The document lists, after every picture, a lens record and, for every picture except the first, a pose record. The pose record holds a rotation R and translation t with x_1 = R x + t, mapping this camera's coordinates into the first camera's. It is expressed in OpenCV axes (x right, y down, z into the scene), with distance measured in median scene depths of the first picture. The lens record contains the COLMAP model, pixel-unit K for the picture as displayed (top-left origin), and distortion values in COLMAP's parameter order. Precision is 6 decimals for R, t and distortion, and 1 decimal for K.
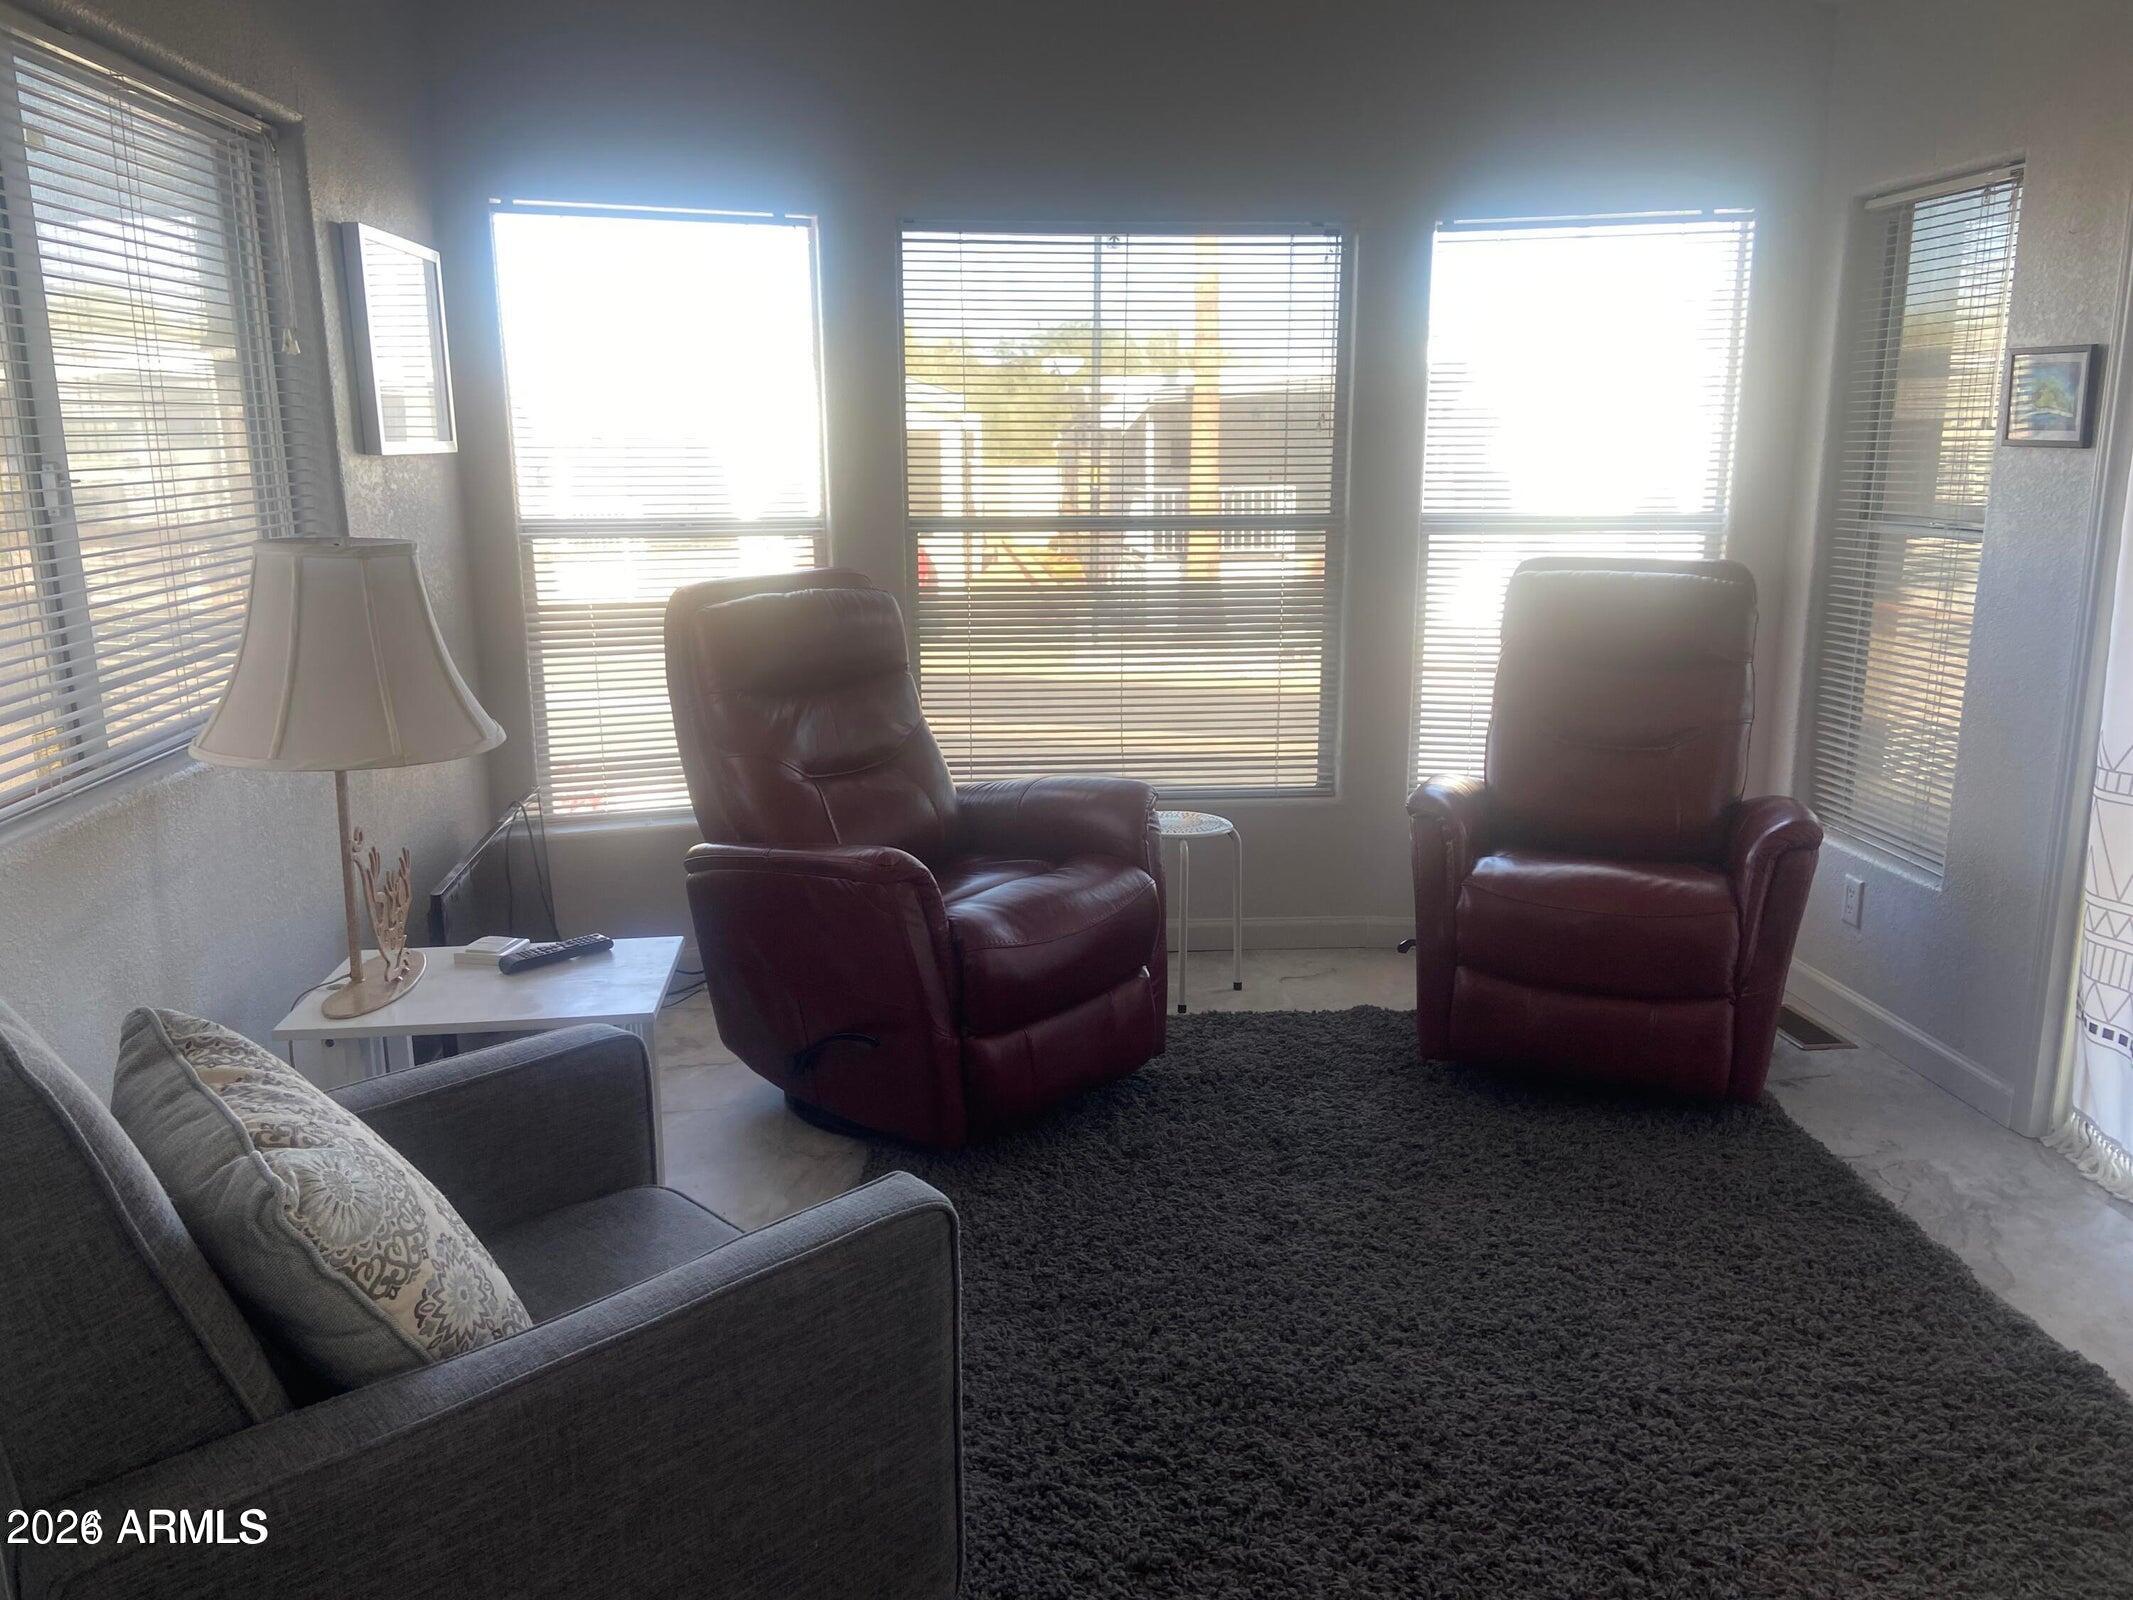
lens RADIAL K [[1606.7, 0, 1066.5], [0, 1606.7, 800.0], [0, 0, 1]] dist [0.029695, -0.077175]
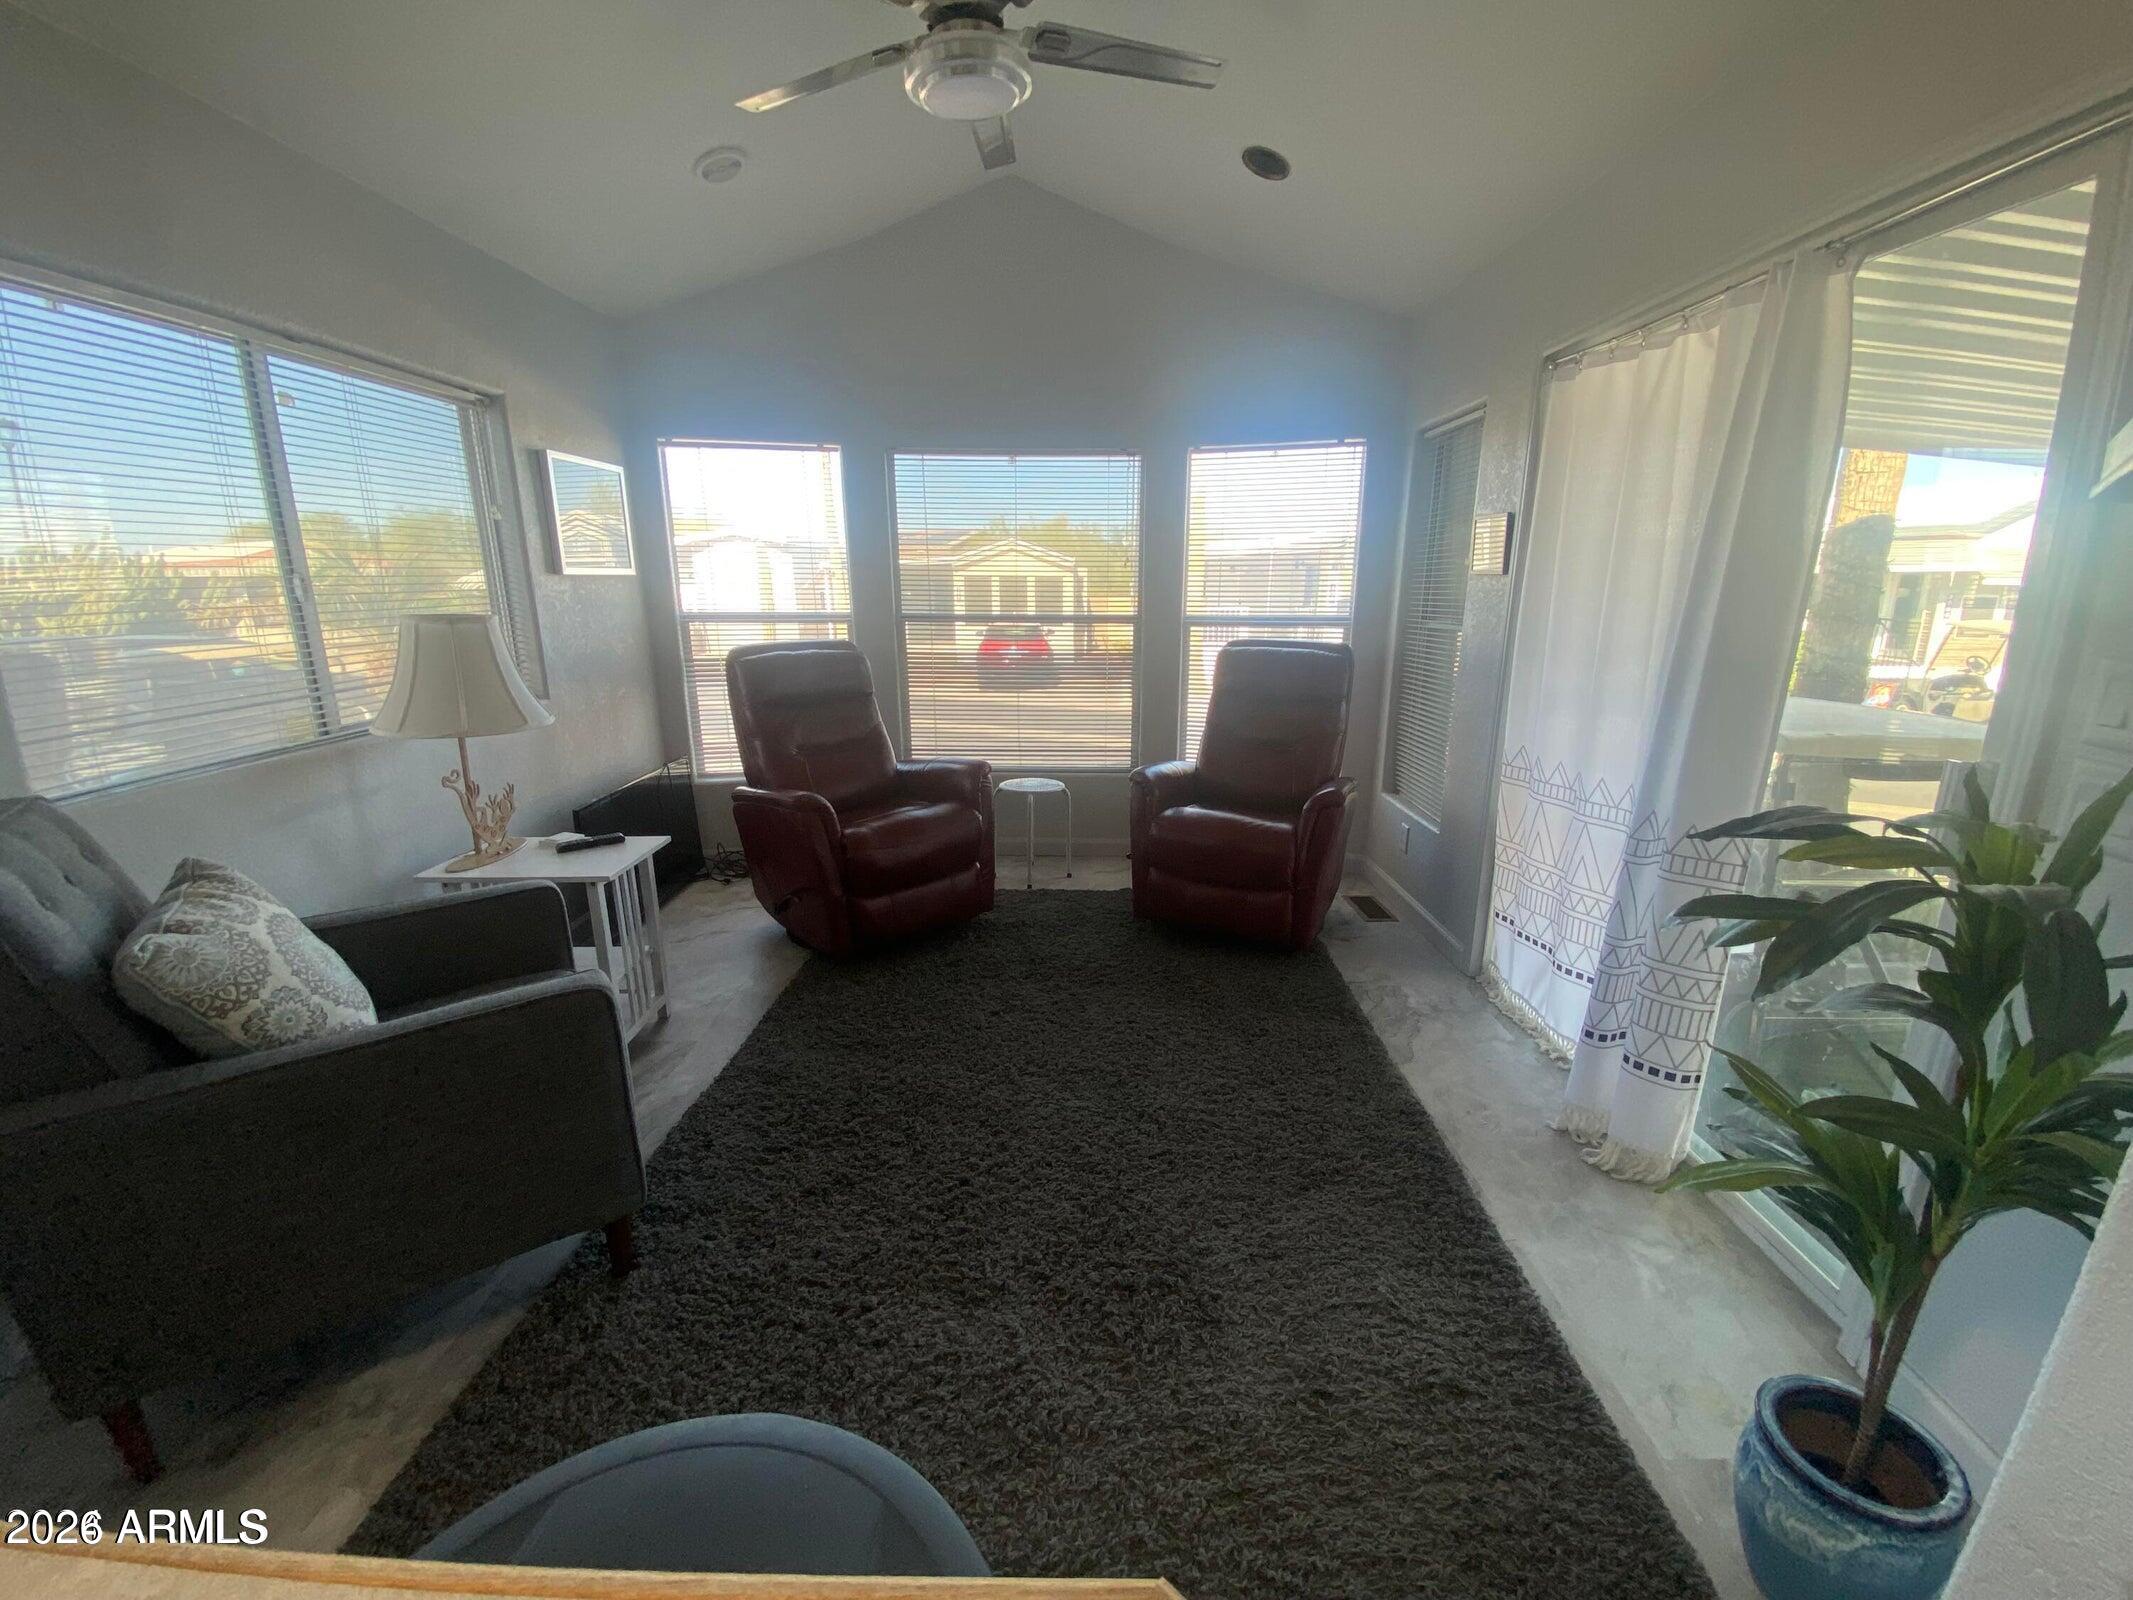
lens RADIAL K [[857.7, 0, 1072.4], [0, 857.7, 809.8], [0, 0, 1]] dist [-0.018759, -0.000228]
pose [[0.996496, 0.027751, -0.078897, 0.228775], [-0.024701, 0.998919, 0.039366, 0.004509], [0.079904, -0.037280, 0.996105, 0.051717]]
